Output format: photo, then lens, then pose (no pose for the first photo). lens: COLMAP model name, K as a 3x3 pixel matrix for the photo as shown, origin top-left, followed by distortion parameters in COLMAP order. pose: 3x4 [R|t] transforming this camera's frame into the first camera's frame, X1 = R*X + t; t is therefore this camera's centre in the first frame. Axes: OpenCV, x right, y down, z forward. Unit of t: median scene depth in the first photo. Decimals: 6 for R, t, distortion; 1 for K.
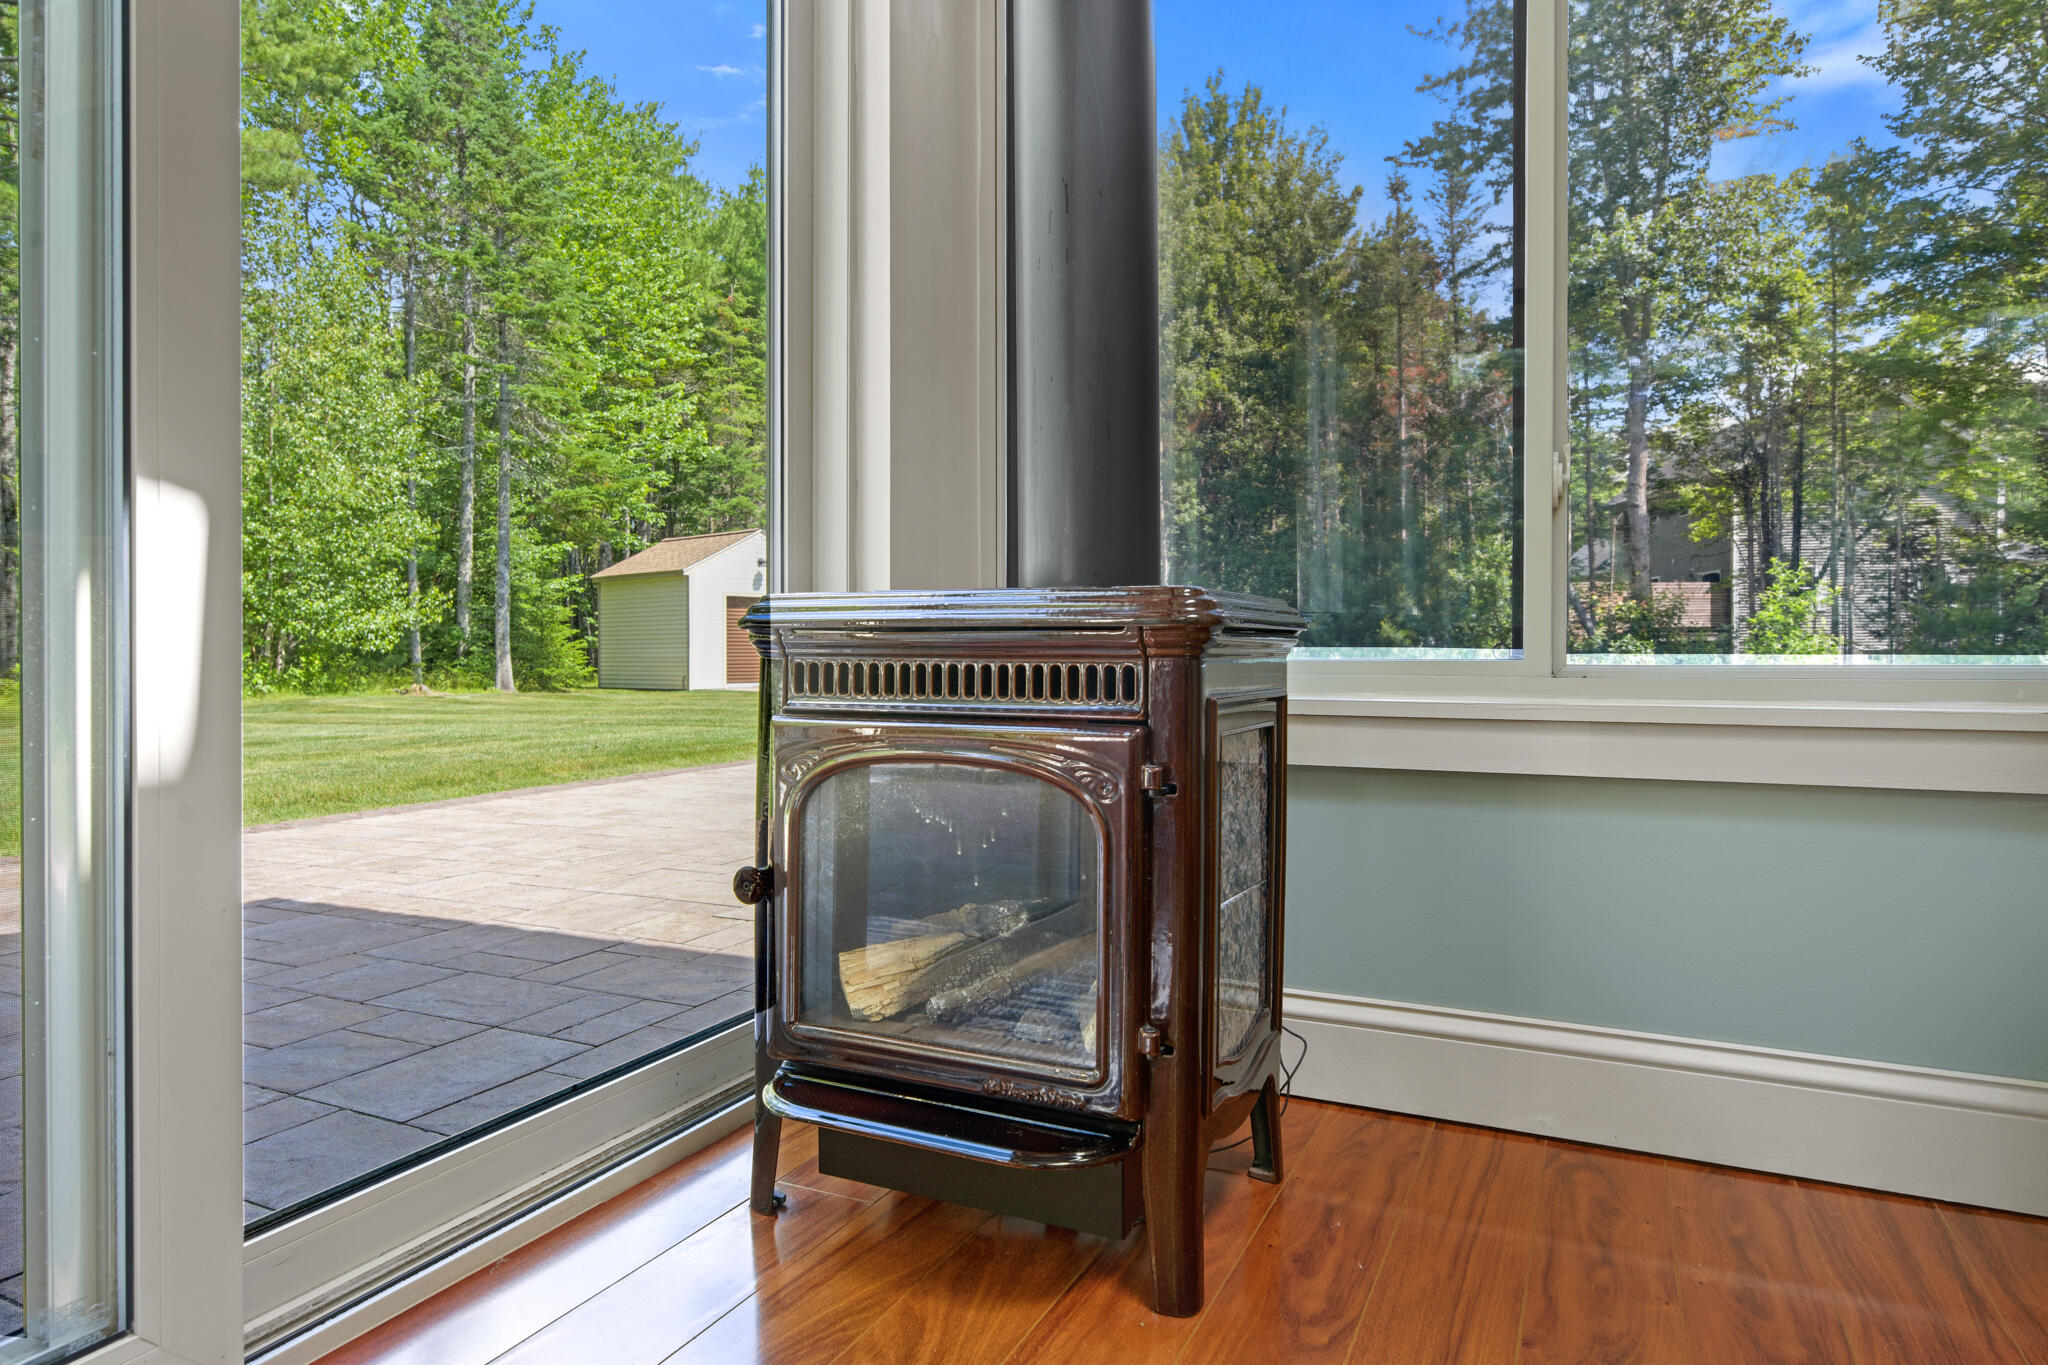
lens RADIAL K [[1198.6, 0, 1028.5], [0, 1198.6, 653.9], [0, 0, 1]] dist [0.001123, 0.000235]
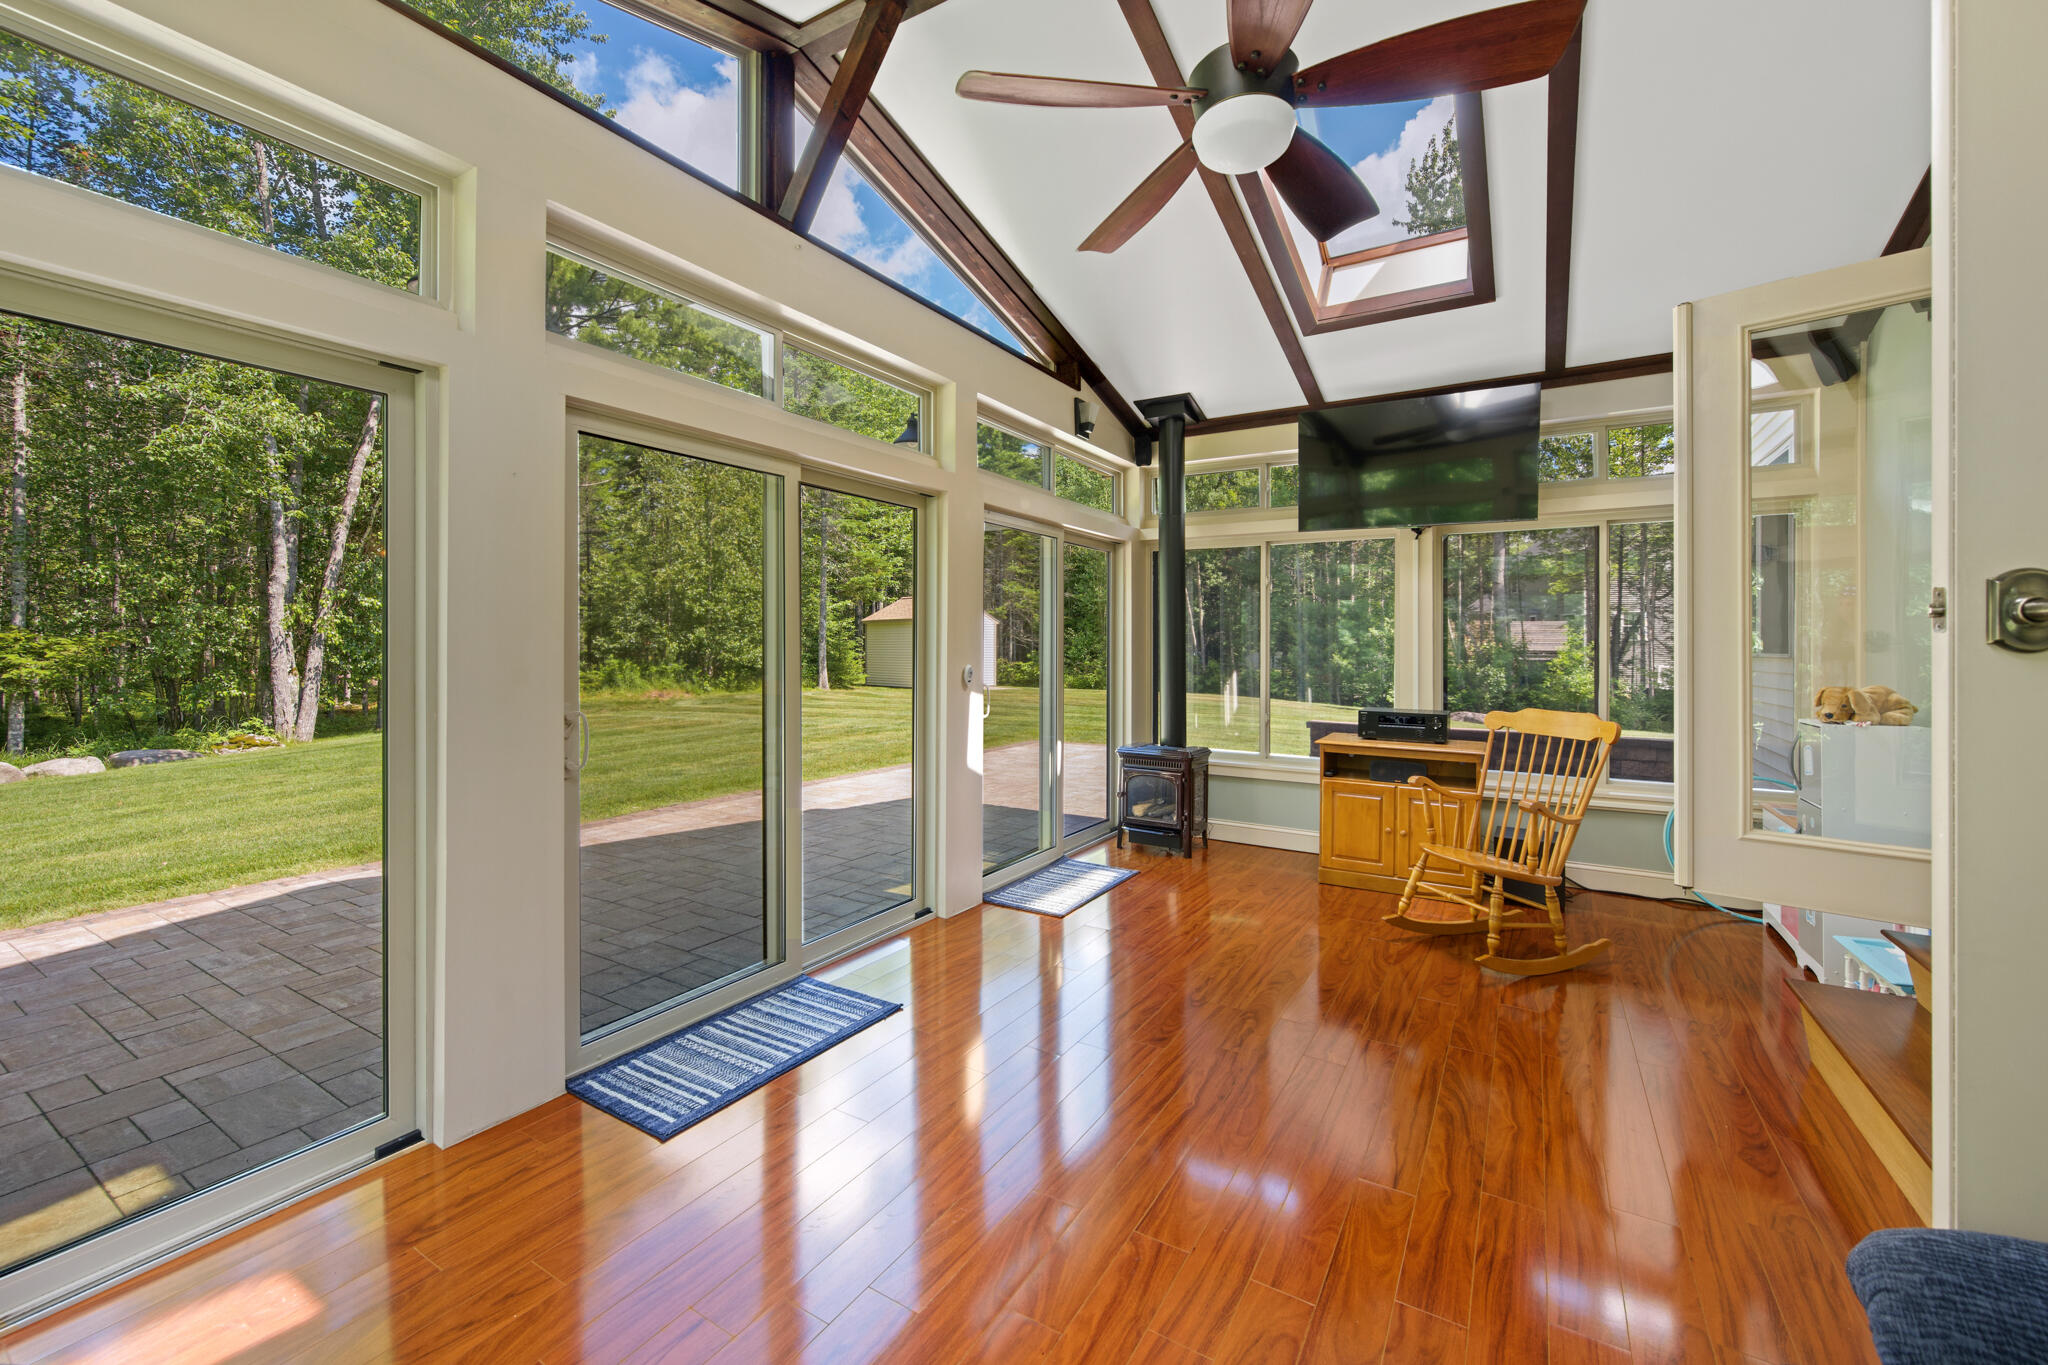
lens RADIAL K [[833.8, 0, 1019.2], [0, 833.8, 644.4], [0, 0, 1]] dist [-0.000063, -0.000098]
pose [[0.994424, 0.008392, -0.105123, -0.020795], [-0.008738, 0.999958, -0.002836, -0.039929], [0.105095, 0.003739, 0.994455, -0.235143]]
